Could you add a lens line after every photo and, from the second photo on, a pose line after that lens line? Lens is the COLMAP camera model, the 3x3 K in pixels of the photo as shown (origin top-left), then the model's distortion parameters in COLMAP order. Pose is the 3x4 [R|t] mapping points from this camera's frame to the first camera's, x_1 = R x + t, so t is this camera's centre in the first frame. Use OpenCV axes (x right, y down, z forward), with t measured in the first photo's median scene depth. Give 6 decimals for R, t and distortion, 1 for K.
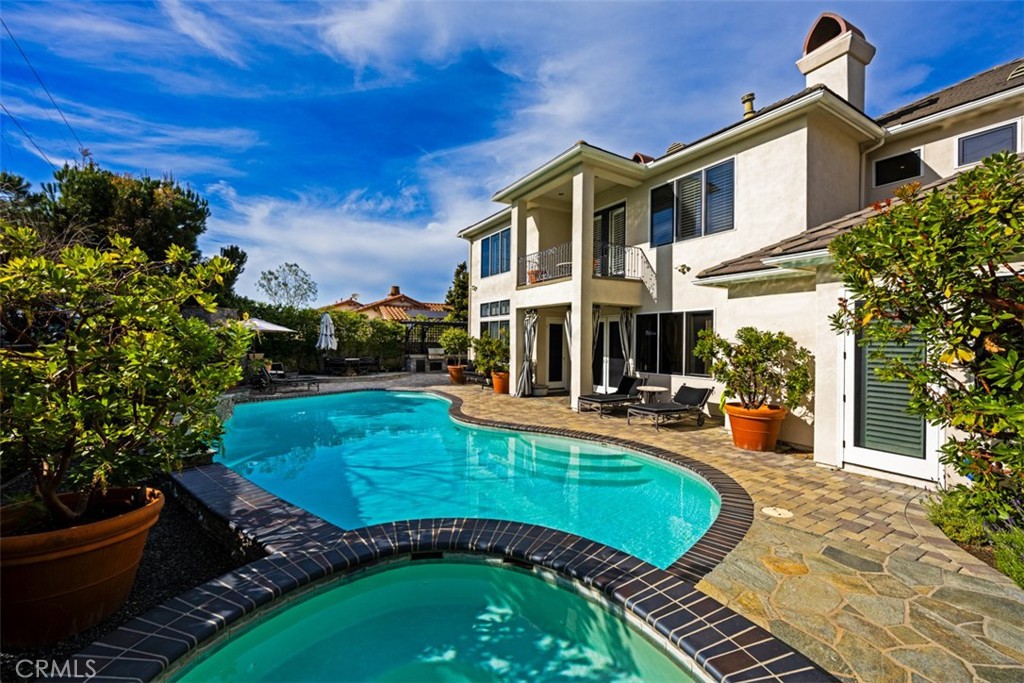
lens RADIAL K [[402.2, 0, 531.2], [0, 402.2, 338.6], [0, 0, 1]] dist [-0.000933, -0.000526]
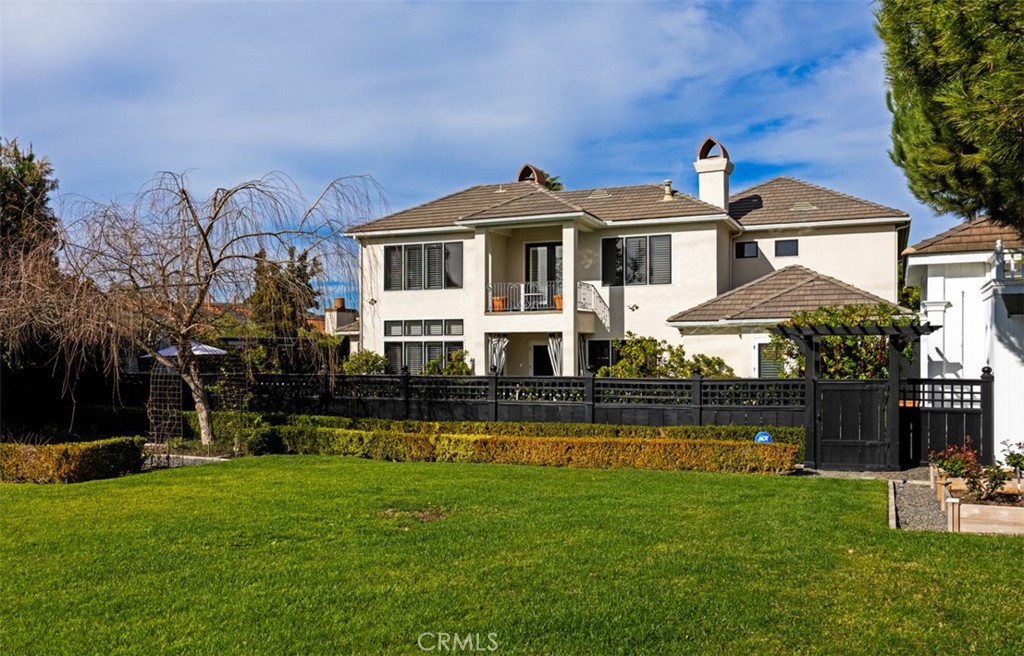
lens RADIAL K [[890.3, 0, 501.9], [0, 890.3, 330.4], [0, 0, 1]] dist [0.039522, 0.005753]
pose [[0.803784, 0.006194, 0.594890, -1.572985], [0.006130, 0.999806, -0.018693, -0.042964], [-0.594890, 0.018672, 0.803590, -1.000681]]
